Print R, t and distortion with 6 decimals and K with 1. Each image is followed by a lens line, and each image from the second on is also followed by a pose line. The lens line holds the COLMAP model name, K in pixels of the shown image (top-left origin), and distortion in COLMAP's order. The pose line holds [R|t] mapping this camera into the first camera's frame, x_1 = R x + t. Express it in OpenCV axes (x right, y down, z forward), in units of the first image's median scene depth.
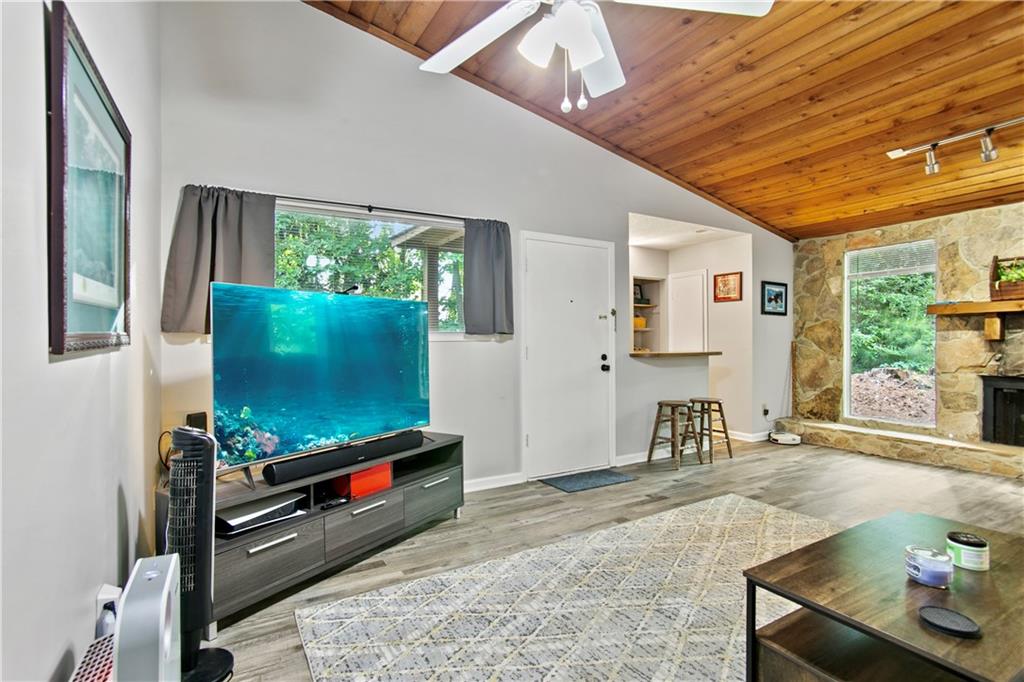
lens RADIAL K [[500.2, 0, 513.6], [0, 500.2, 344.2], [0, 0, 1]] dist [-0.061420, 0.036495]
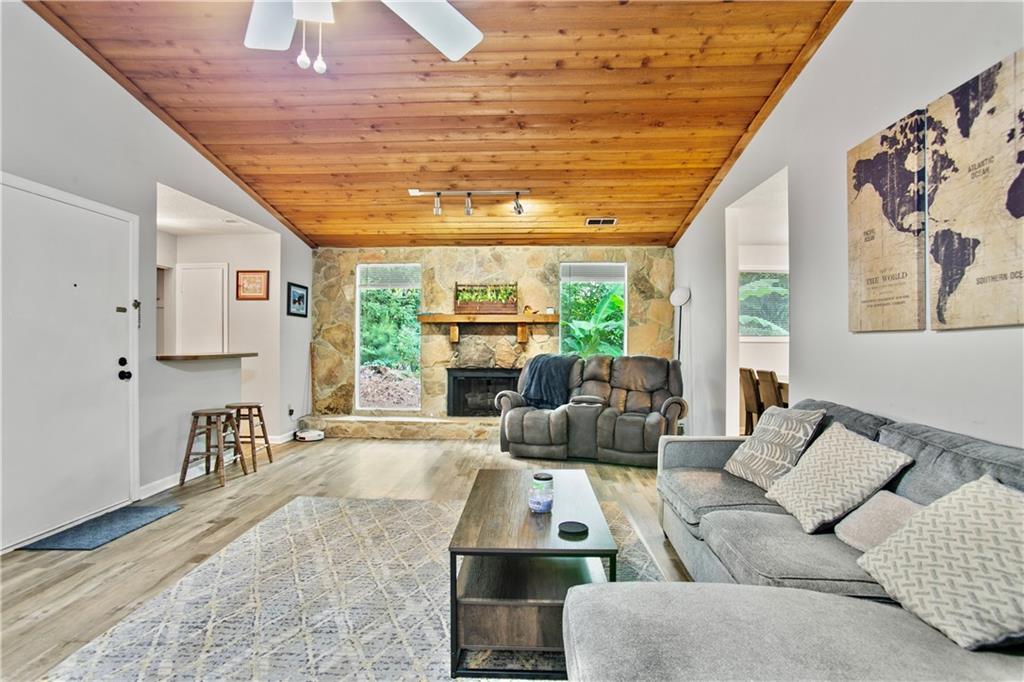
lens RADIAL K [[506.5, 0, 508.6], [0, 506.5, 341.8], [0, 0, 1]] dist [-0.059956, 0.037439]
pose [[0.545473, 0.006572, 0.838102, -0.131113], [-0.000881, 0.999973, -0.007268, 0.000668], [-0.838128, 0.003226, 0.545465, 0.080106]]
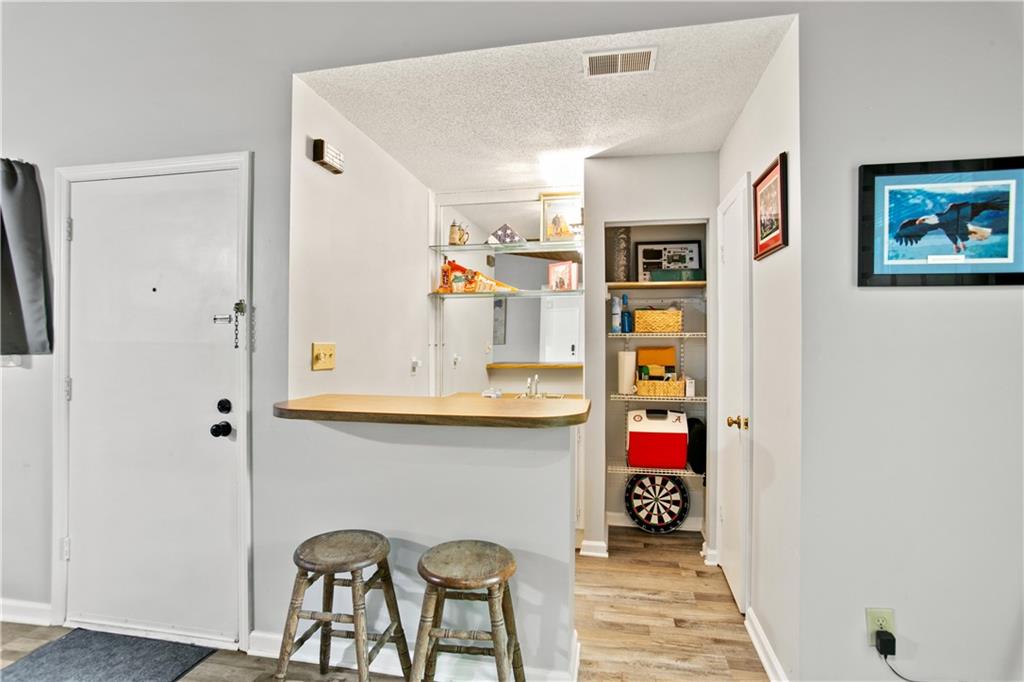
lens RADIAL K [[506.5, 0, 508.6], [0, 506.5, 341.8], [0, 0, 1]] dist [-0.059956, 0.037439]
pose [[0.746877, 0.006368, -0.664932, 0.663306], [-0.006424, 0.999977, 0.002362, -0.035252], [0.664931, 0.002507, 0.746900, 0.806517]]
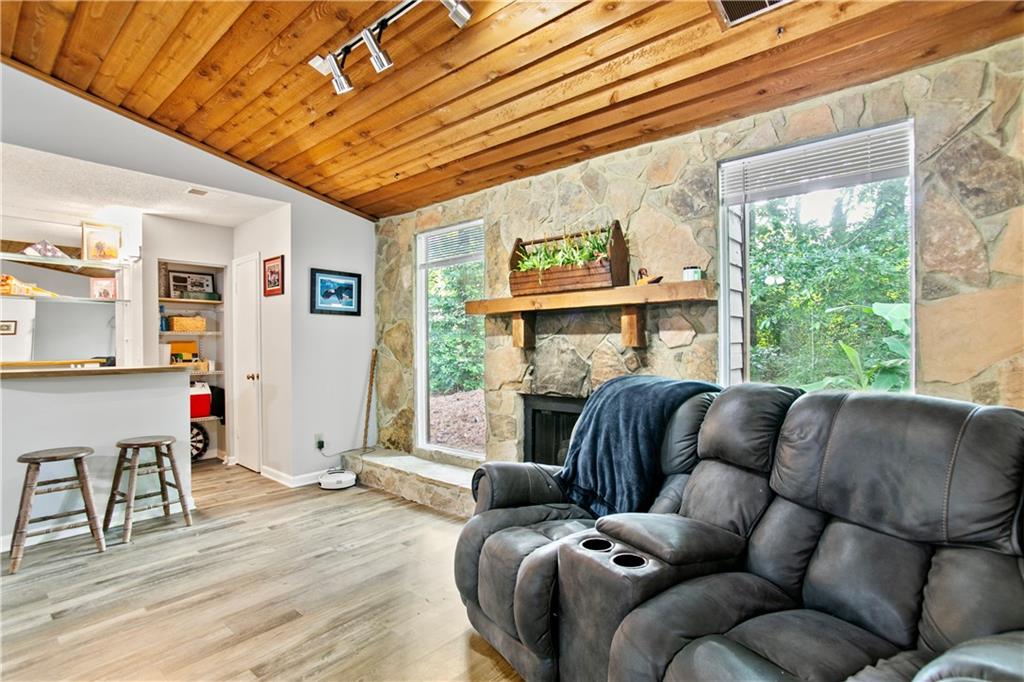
lens RADIAL K [[506.5, 0, 508.6], [0, 506.5, 341.8], [0, 0, 1]] dist [-0.059956, 0.037439]
pose [[0.948318, -0.002531, 0.317312, 0.667872], [0.006794, 0.999901, -0.012330, -0.007996], [-0.317249, 0.013848, 0.948241, 0.233725]]
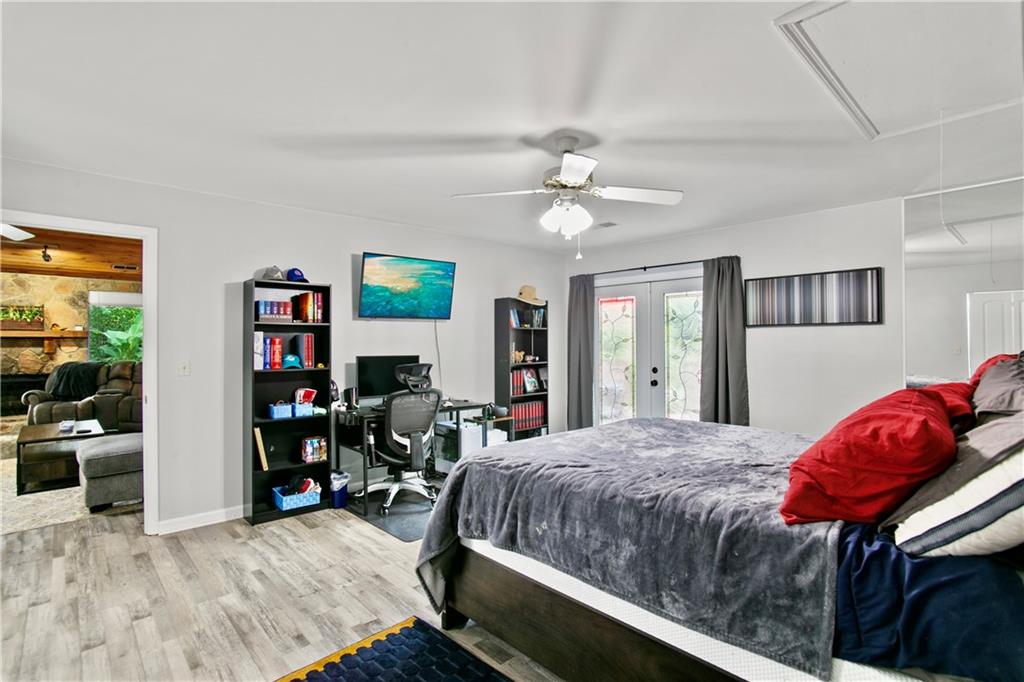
lens RADIAL K [[497.9, 0, 512.0], [0, 497.9, 341.0], [0, 0, 1]] dist [-0.057969, 0.031519]
pose [[-0.219276, 0.009888, 0.975613, -0.897289], [0.010095, 0.999918, -0.007865, -0.018699], [-0.975611, 0.008124, -0.219358, -0.365838]]
